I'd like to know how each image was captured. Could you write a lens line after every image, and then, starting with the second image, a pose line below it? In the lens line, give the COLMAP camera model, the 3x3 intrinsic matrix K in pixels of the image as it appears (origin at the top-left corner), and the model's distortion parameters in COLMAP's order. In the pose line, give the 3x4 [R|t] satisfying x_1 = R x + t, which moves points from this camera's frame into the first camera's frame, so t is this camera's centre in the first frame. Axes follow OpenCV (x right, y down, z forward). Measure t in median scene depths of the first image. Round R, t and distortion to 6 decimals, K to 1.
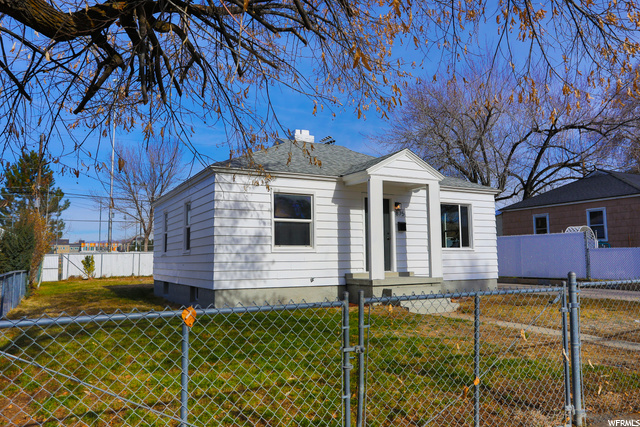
lens RADIAL K [[476.0, 0, 318.7], [0, 476.0, 215.7], [0, 0, 1]] dist [-0.002660, 0.000405]
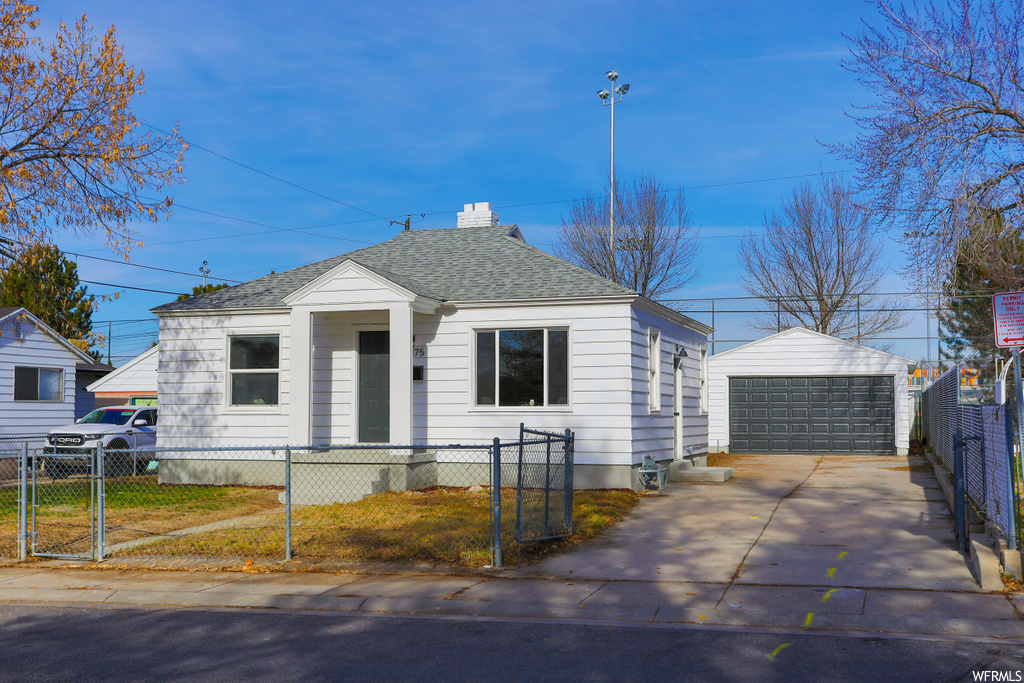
lens RADIAL K [[1160.0, 0, 511.3], [0, 1160.0, 342.1], [0, 0, 1]] dist [0.066347, 0.000000]
pose [[0.681591, -0.034571, -0.730916, 1.570498], [0.060671, 0.998114, 0.009368, -0.028267], [0.729214, -0.050731, 0.682403, 0.056332]]
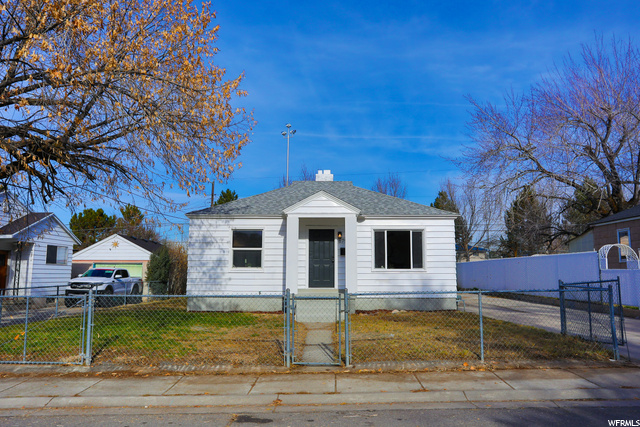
lens RADIAL K [[476.0, 0, 322.5], [0, 476.0, 213.2], [0, 0, 1]] dist [-0.002660, 0.000405]
pose [[0.877008, -0.047024, -0.478170, 0.813603], [0.031684, 0.998693, -0.040101, -0.031678], [0.479431, 0.020018, 0.877351, -0.109582]]
